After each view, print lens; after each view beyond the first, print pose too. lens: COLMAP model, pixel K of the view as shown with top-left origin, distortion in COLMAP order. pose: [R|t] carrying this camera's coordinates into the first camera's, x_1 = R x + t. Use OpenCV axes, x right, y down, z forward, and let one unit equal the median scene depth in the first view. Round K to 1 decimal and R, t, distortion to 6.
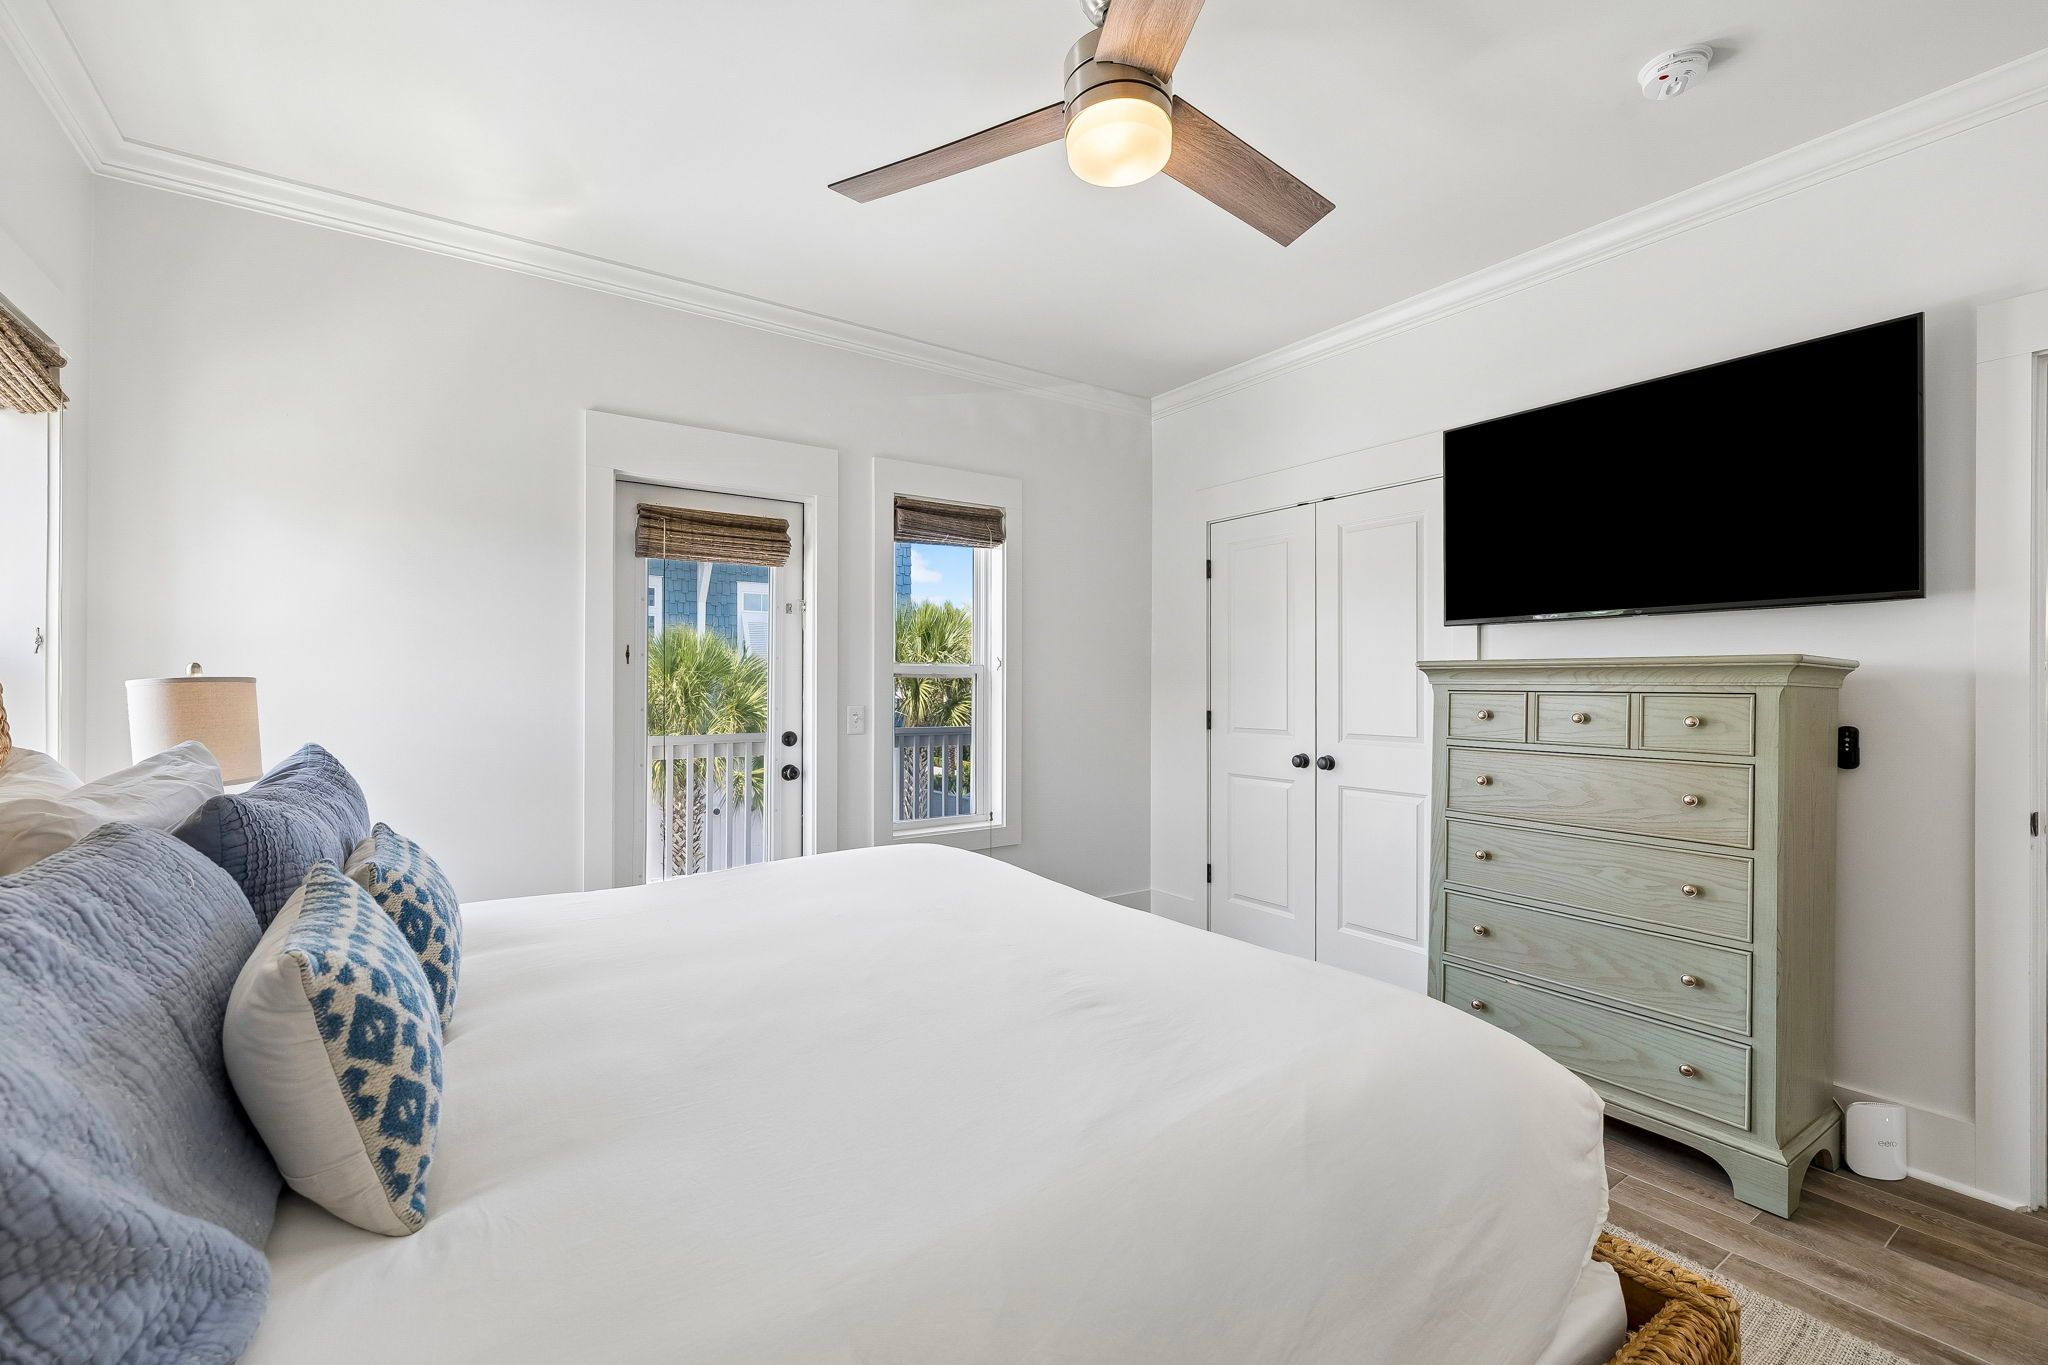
lens RADIAL K [[864.6, 0, 1029.4], [0, 864.6, 684.4], [0, 0, 1]] dist [0.000409, 0.000452]
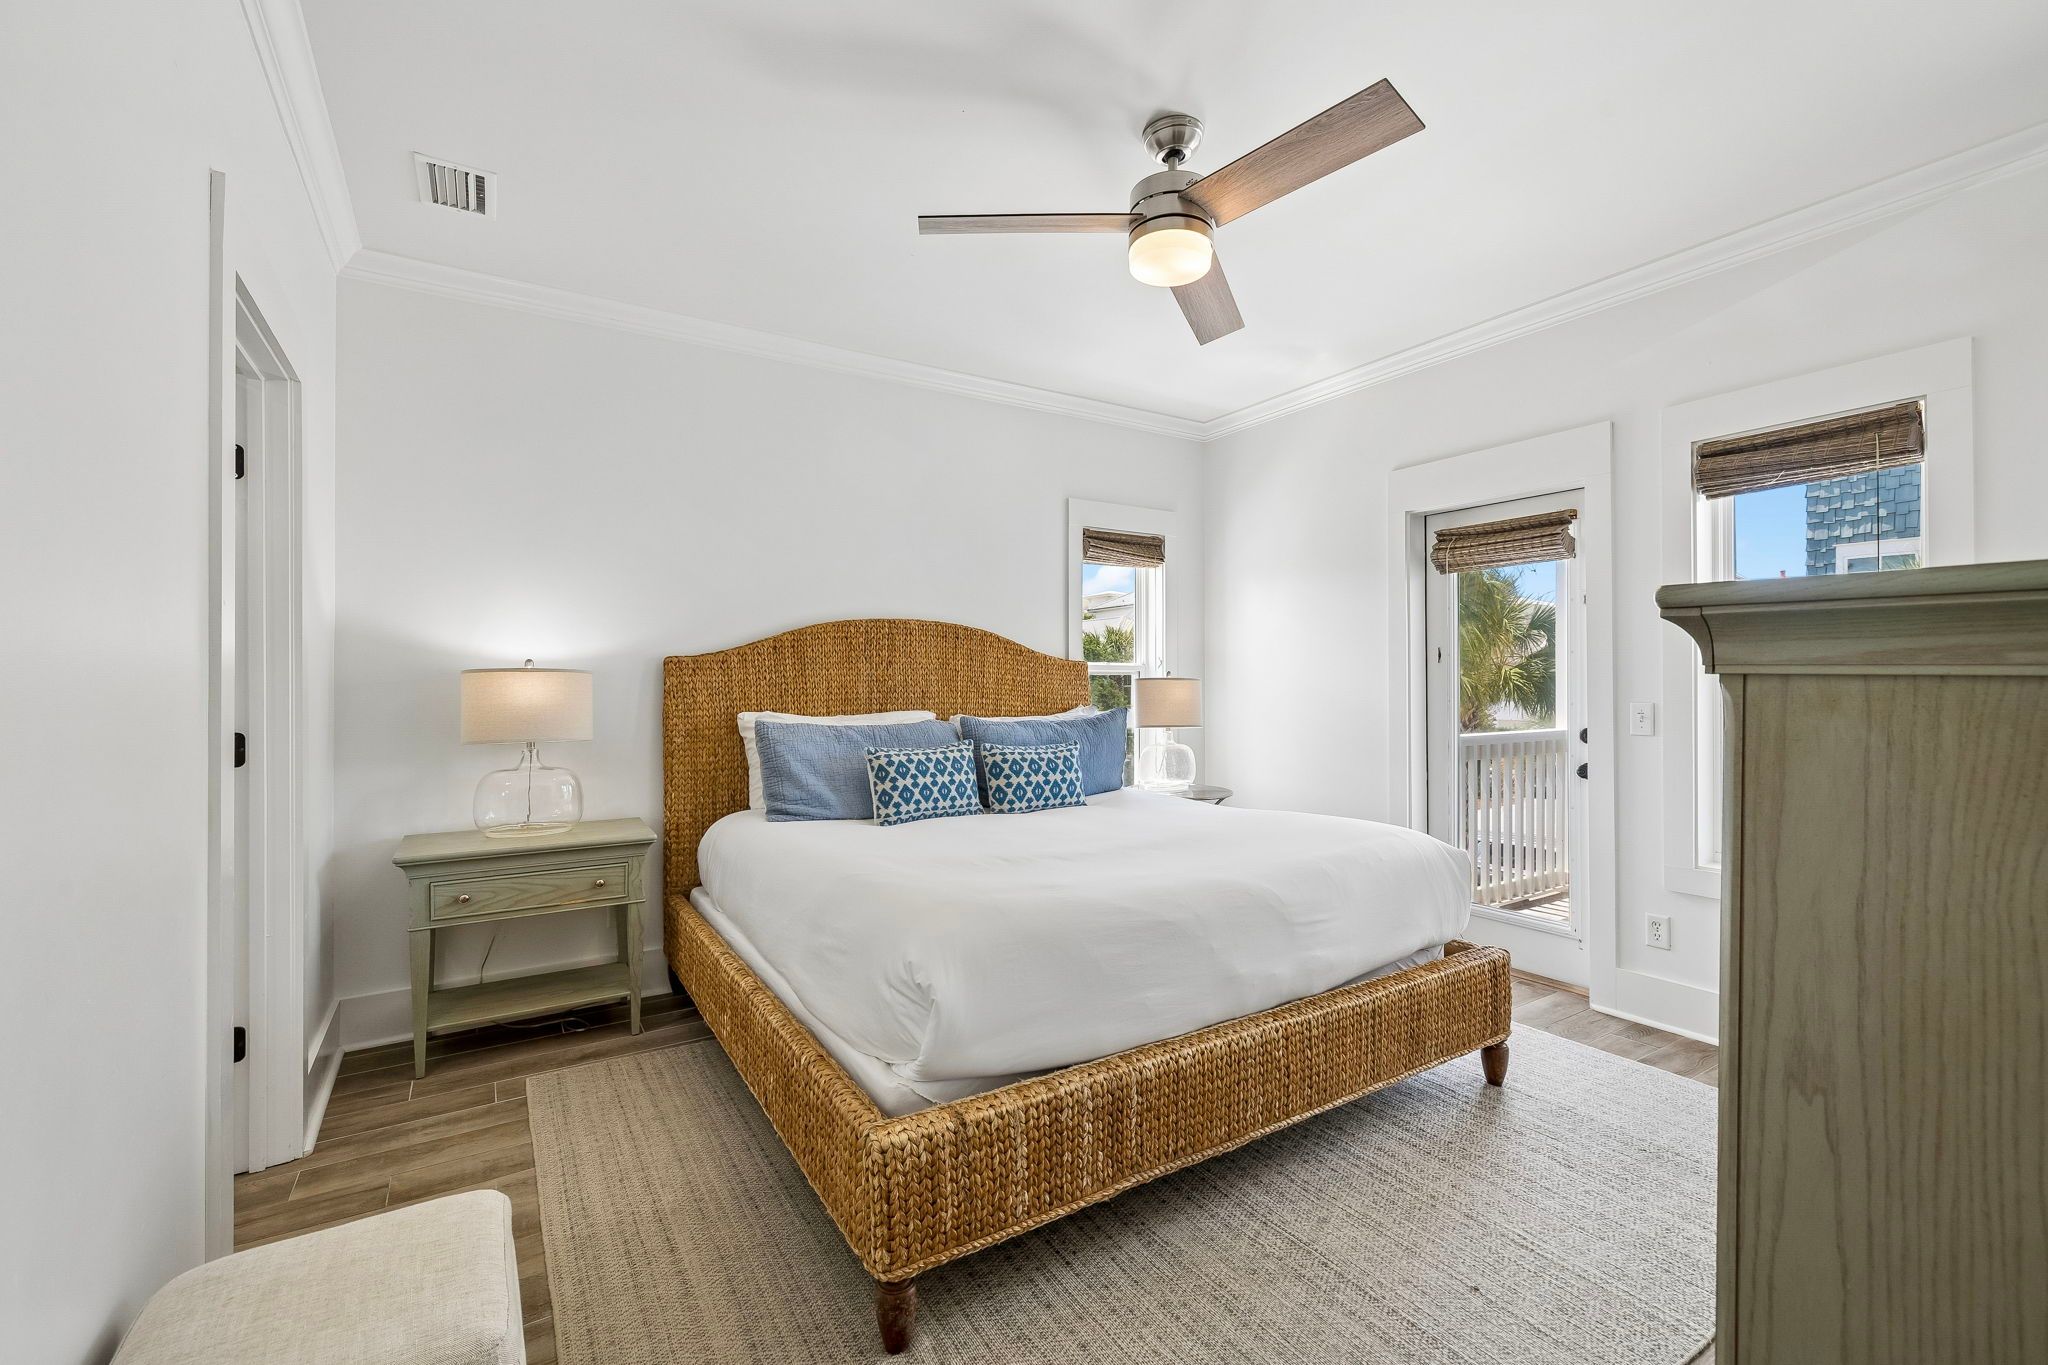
lens RADIAL K [[864.6, 0, 1031.2], [0, 864.6, 687.3], [0, 0, 1]] dist [0.000409, 0.000452]
pose [[-0.015995, -0.001631, -0.999871, 0.758695], [0.001881, 0.999997, -0.001661, 0.010535], [0.999870, -0.001907, -0.015992, 0.444046]]
